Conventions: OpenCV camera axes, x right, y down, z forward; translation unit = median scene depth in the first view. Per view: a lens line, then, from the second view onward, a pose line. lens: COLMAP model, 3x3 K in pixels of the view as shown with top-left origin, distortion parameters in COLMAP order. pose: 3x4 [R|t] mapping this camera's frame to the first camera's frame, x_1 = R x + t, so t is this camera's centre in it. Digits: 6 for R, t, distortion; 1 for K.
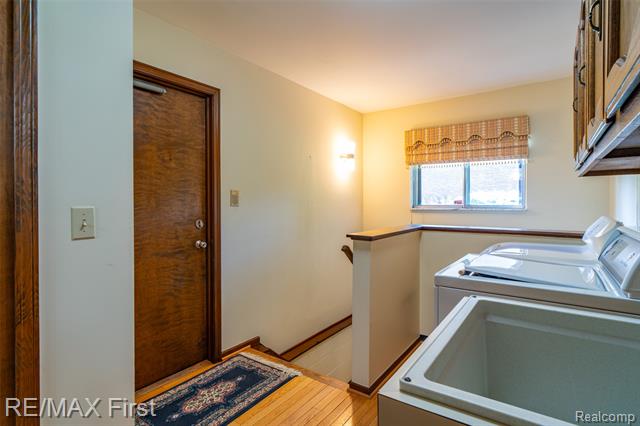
lens RADIAL K [[336.3, 0, 322.5], [0, 336.3, 201.8], [0, 0, 1]] dist [-0.000500, -0.000662]
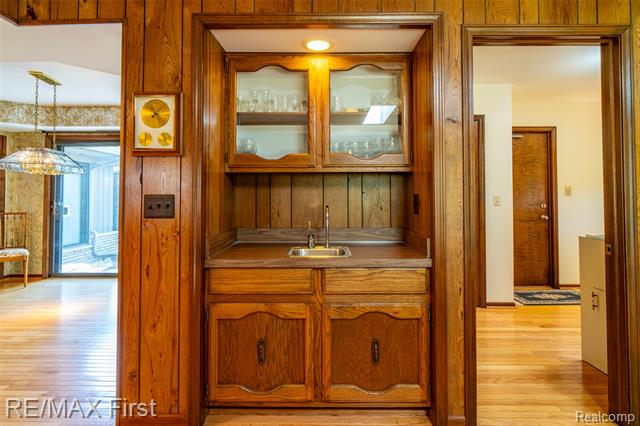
lens RADIAL K [[336.3, 0, 326.8], [0, 336.3, 187.4], [0, 0, 1]] dist [-0.000500, -0.000662]
pose [[0.586146, -0.011381, -0.810126, 0.294977], [0.000196, 0.999903, -0.013906, -0.004232], [0.810206, 0.007992, 0.586091, -0.708950]]
